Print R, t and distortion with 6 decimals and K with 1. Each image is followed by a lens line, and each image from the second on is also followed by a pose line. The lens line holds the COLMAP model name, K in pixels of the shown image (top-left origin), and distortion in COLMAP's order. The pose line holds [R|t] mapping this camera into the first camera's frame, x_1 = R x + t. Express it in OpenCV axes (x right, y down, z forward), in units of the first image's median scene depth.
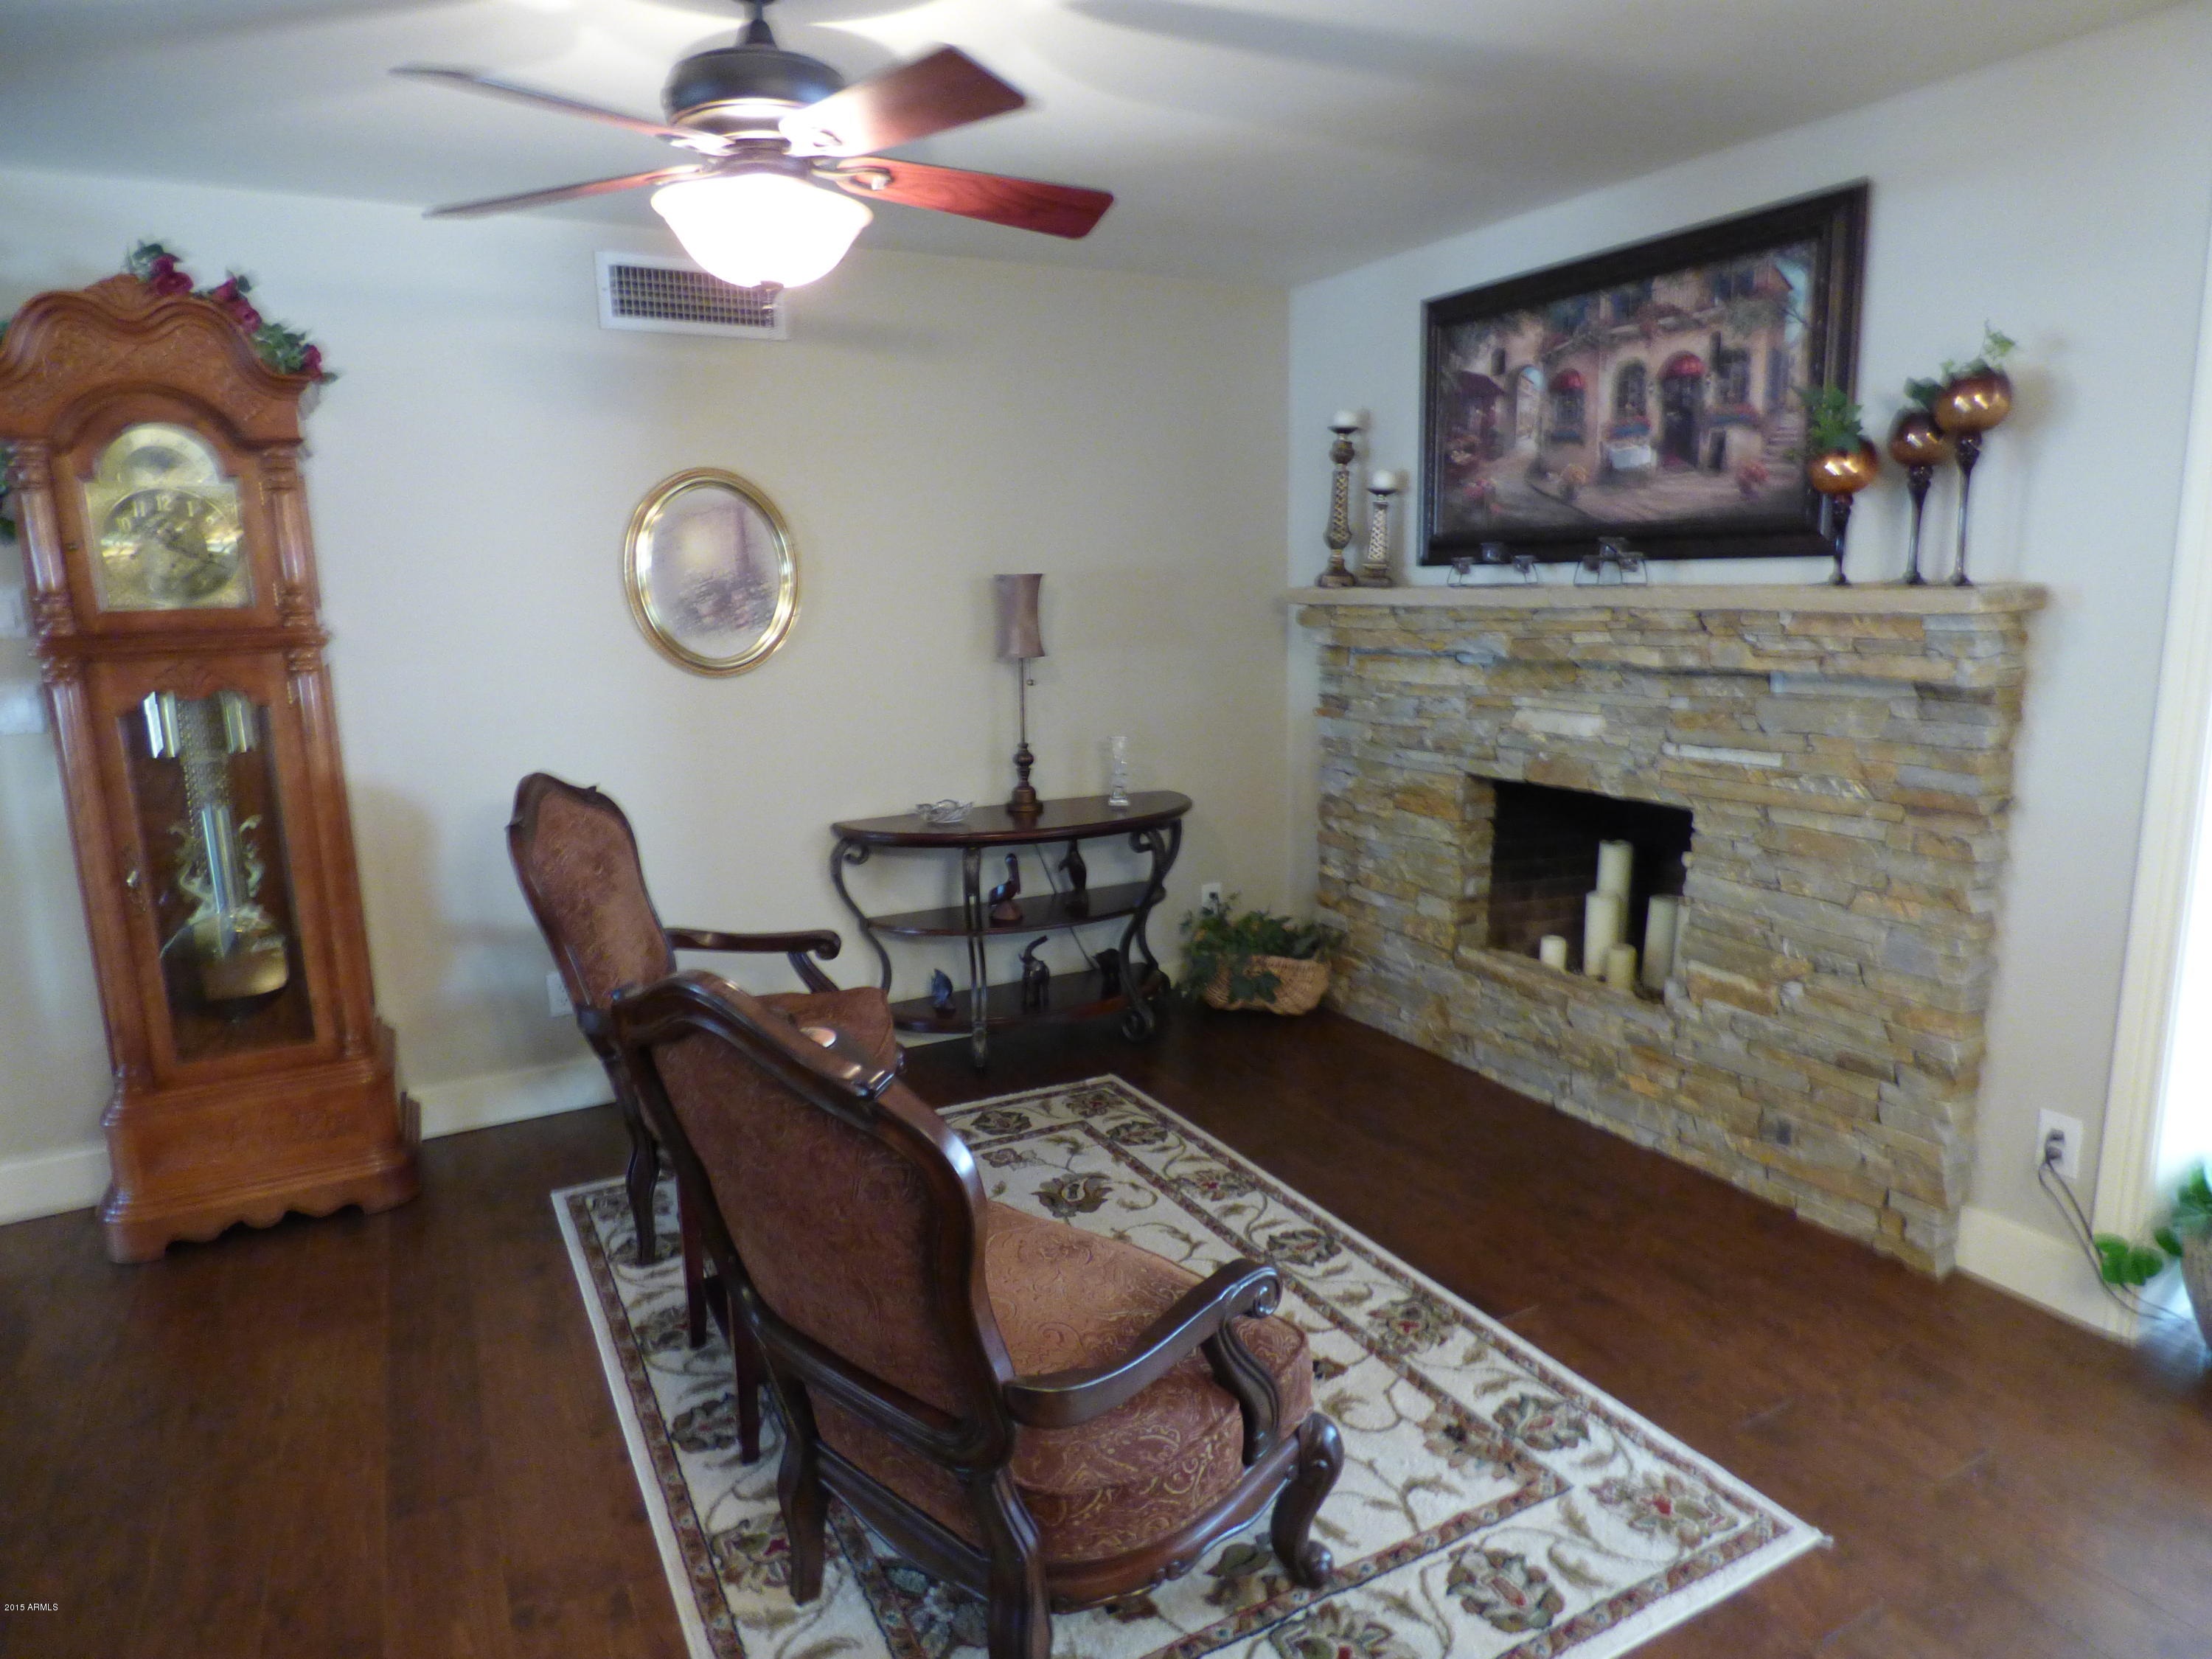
lens RADIAL K [[1316.3, 0, 1113.5], [0, 1316.3, 826.9], [0, 0, 1]] dist [-0.022717, -0.000176]
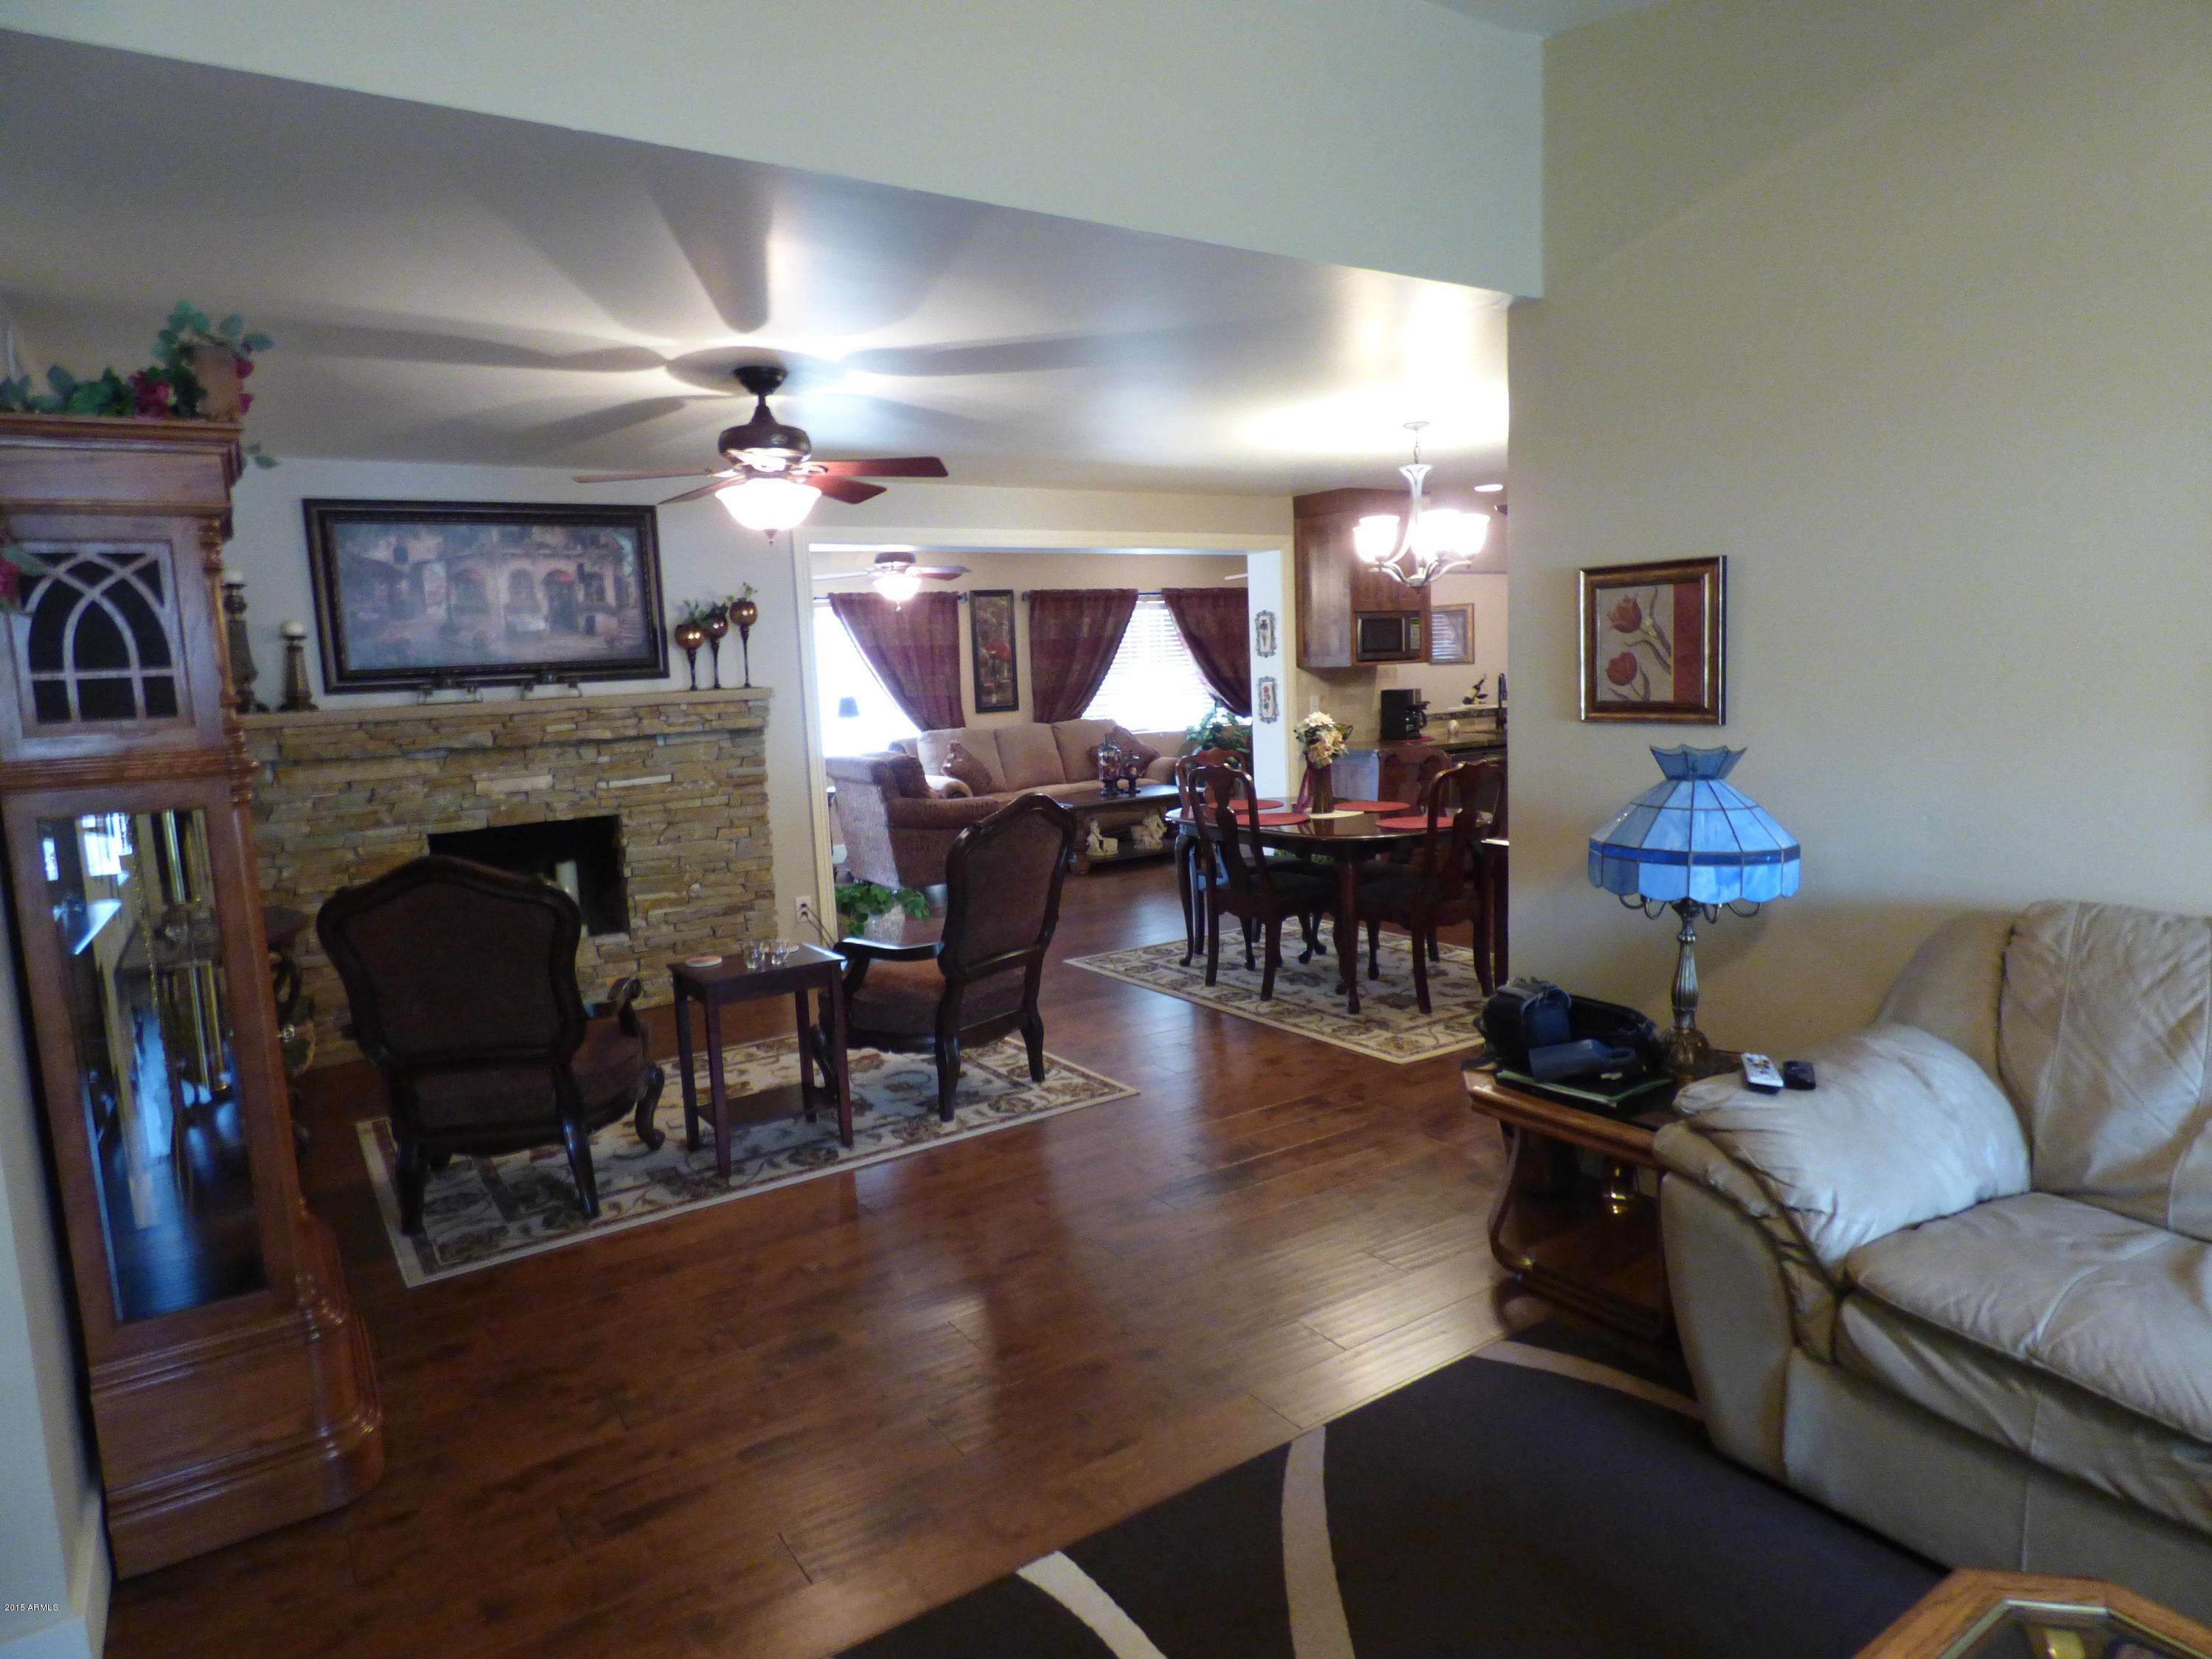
lens RADIAL K [[1316.3, 0, 1111.7], [0, 1316.3, 828.0], [0, 0, 1]] dist [-0.022717, -0.000176]
pose [[-0.088996, -0.106497, 0.990322, -1.453018], [0.230559, 0.965061, 0.124499, -0.064797], [-0.968980, 0.239408, -0.061333, 0.445568]]
